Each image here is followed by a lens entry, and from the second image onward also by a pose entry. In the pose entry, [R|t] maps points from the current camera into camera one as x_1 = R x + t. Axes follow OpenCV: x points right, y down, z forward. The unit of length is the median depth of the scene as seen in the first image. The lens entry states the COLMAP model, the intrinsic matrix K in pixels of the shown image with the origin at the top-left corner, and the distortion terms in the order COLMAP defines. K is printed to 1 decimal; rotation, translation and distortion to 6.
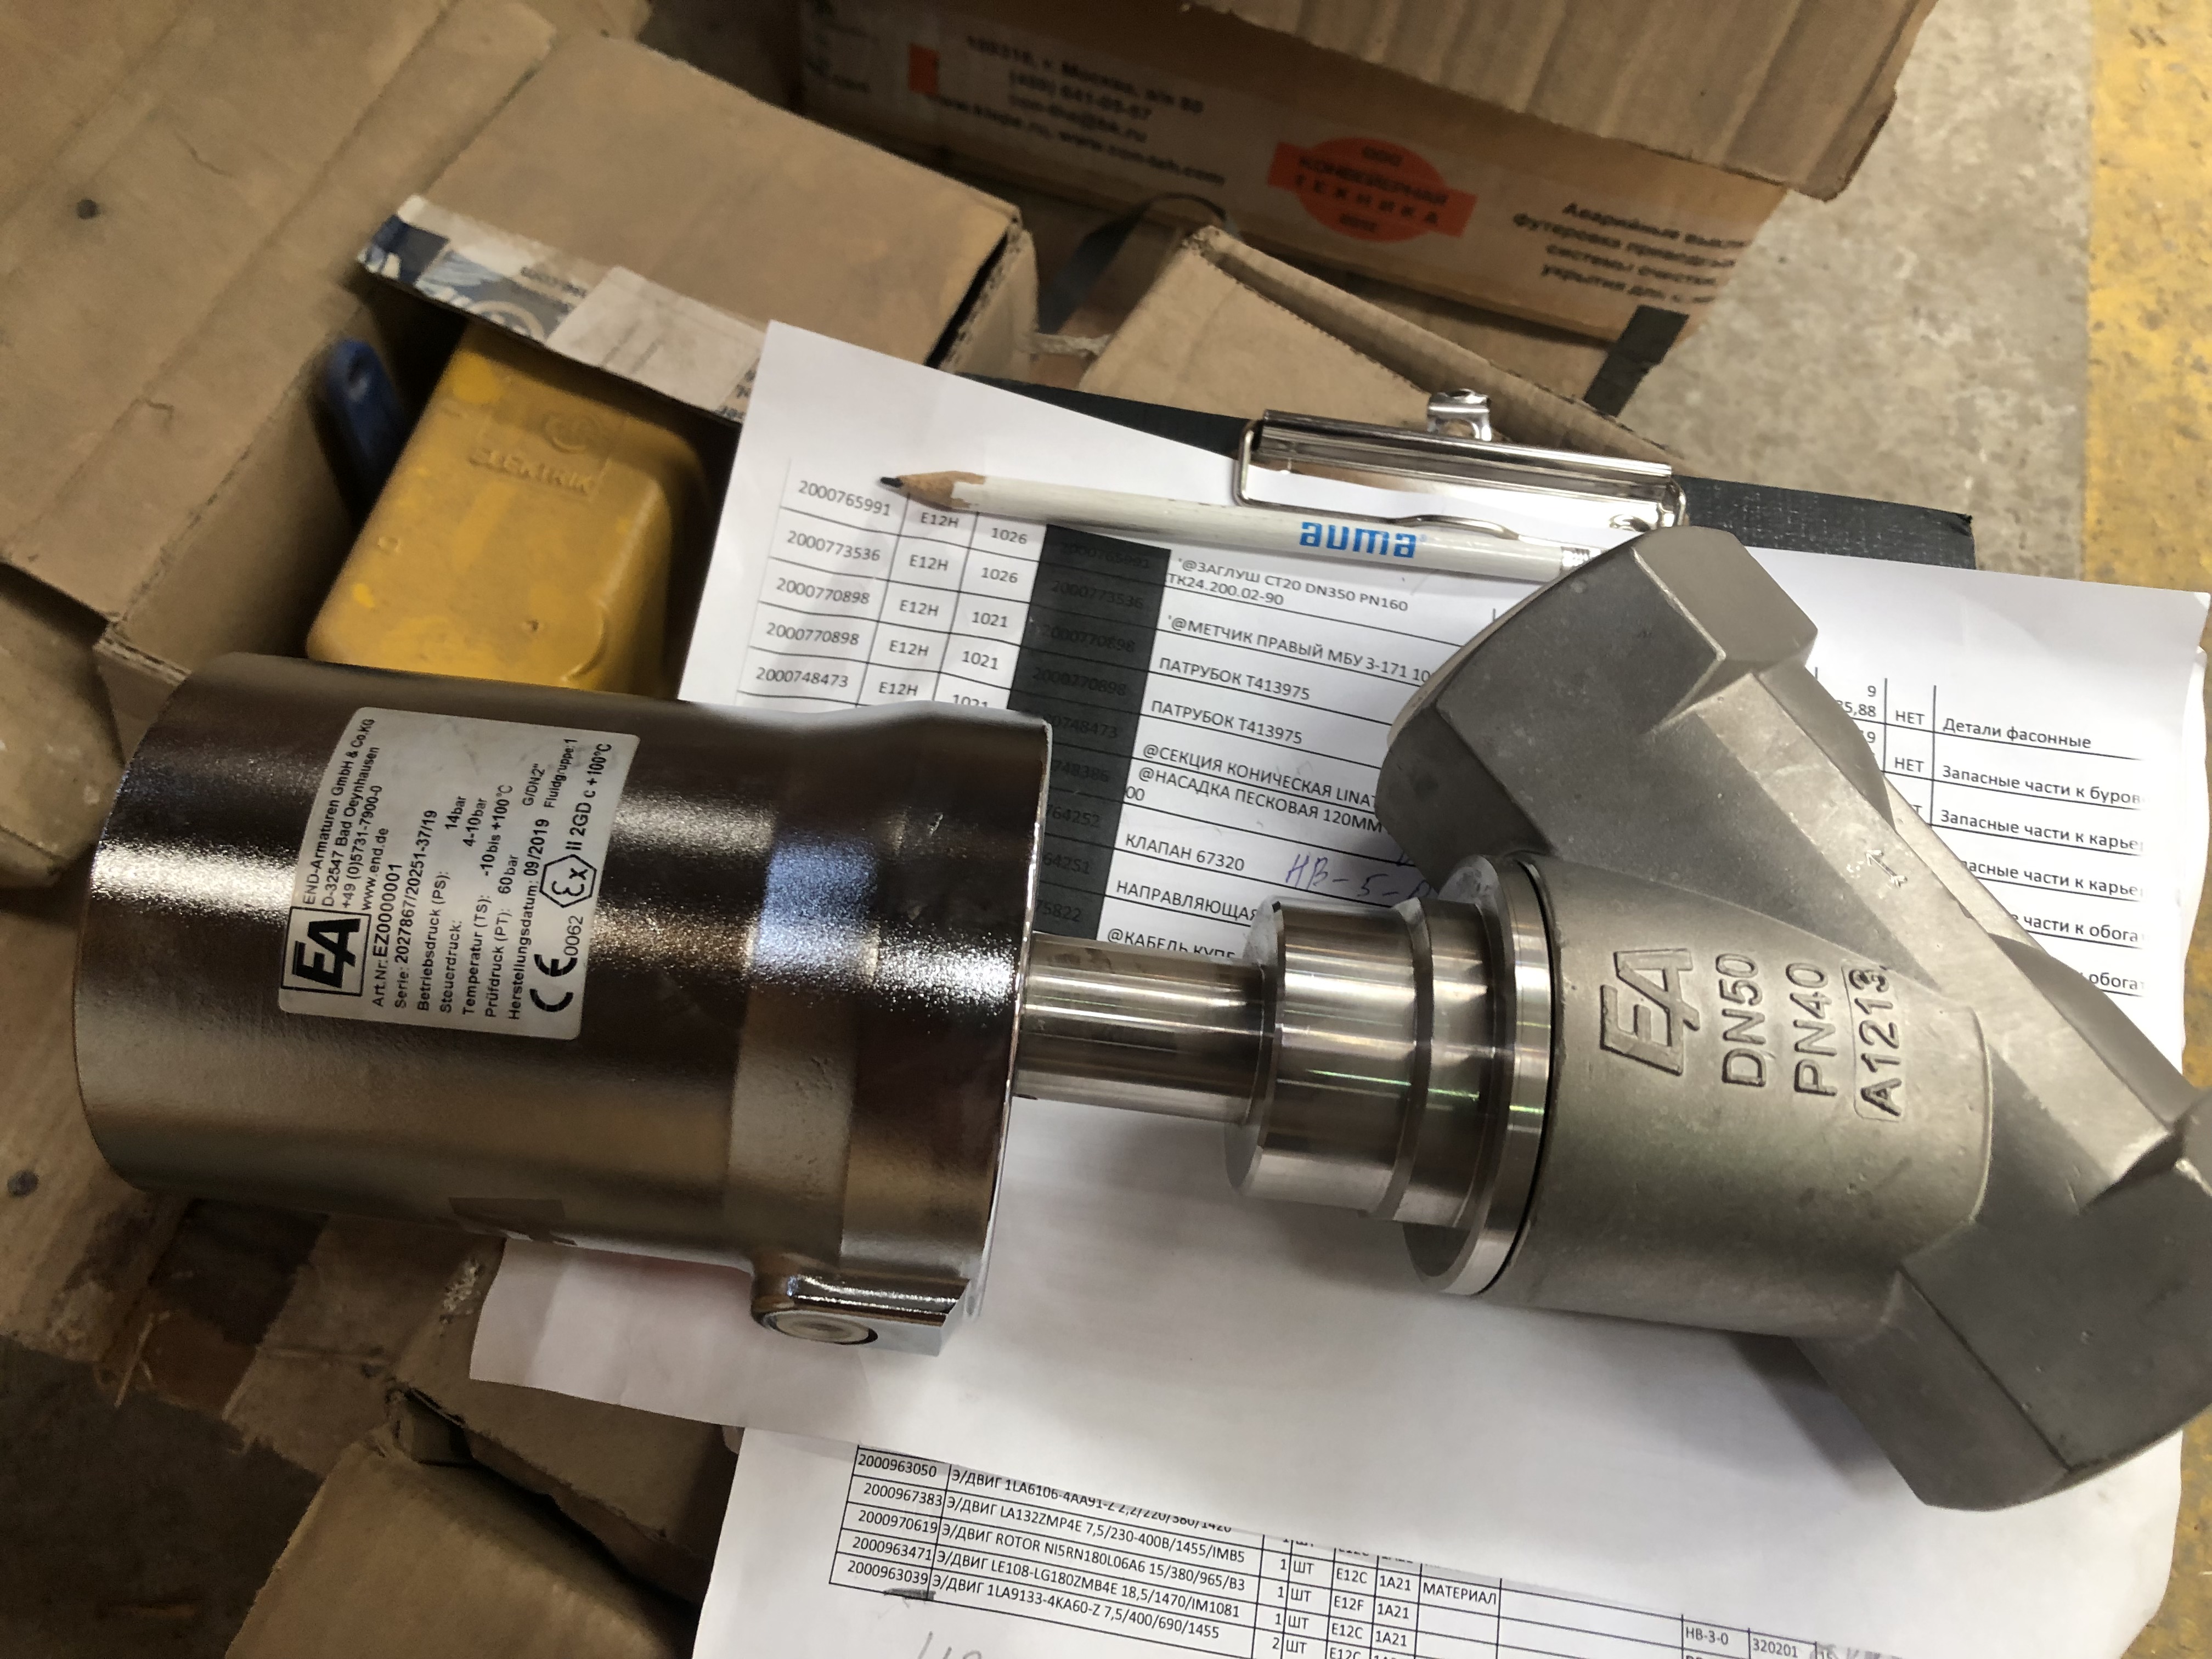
lens RADIAL K [[1789.1, 0, 1106.0], [0, 1789.1, 829.5], [0, 0, 1]] dist [-0.027710, -0.001493]
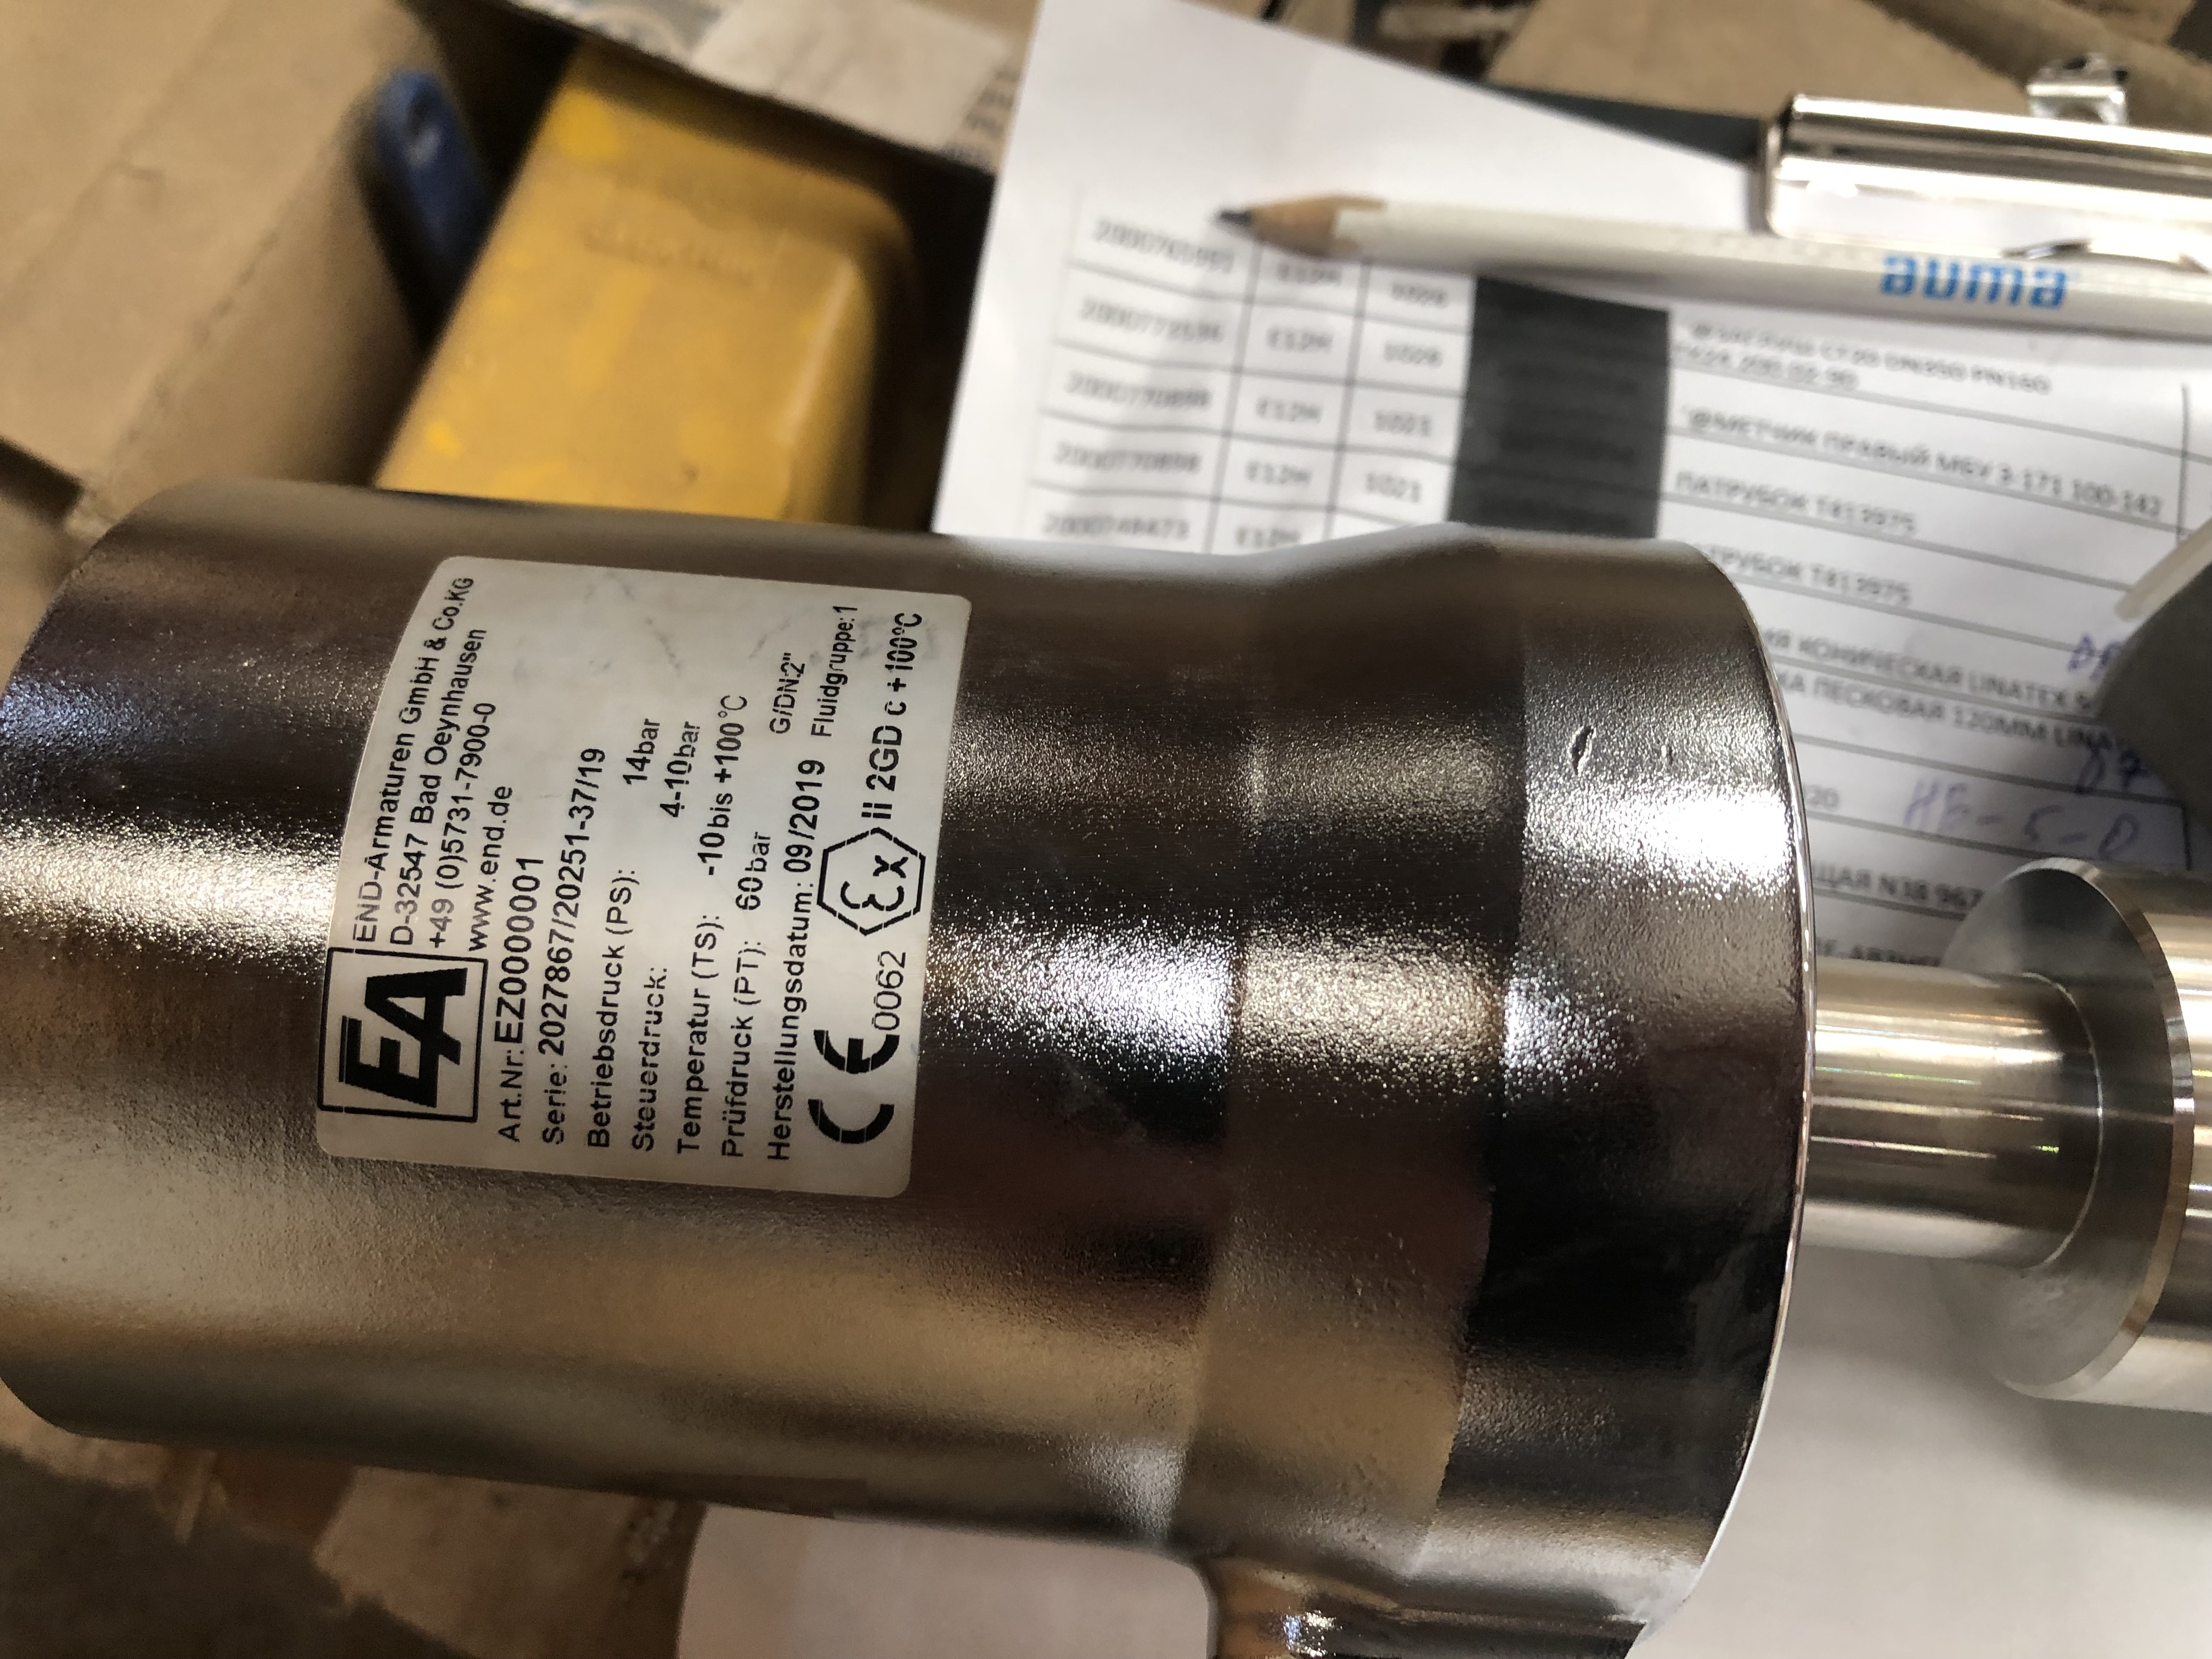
lens RADIAL K [[1866.9, 0, 1106.3], [0, 1866.9, 852.0], [0, 0, 1]] dist [0.083861, -0.335211]
pose [[0.997952, -0.024323, -0.059168, -0.193261], [0.027572, 0.998121, 0.054728, -0.006120], [0.057725, -0.056247, 0.996747, 0.453000]]
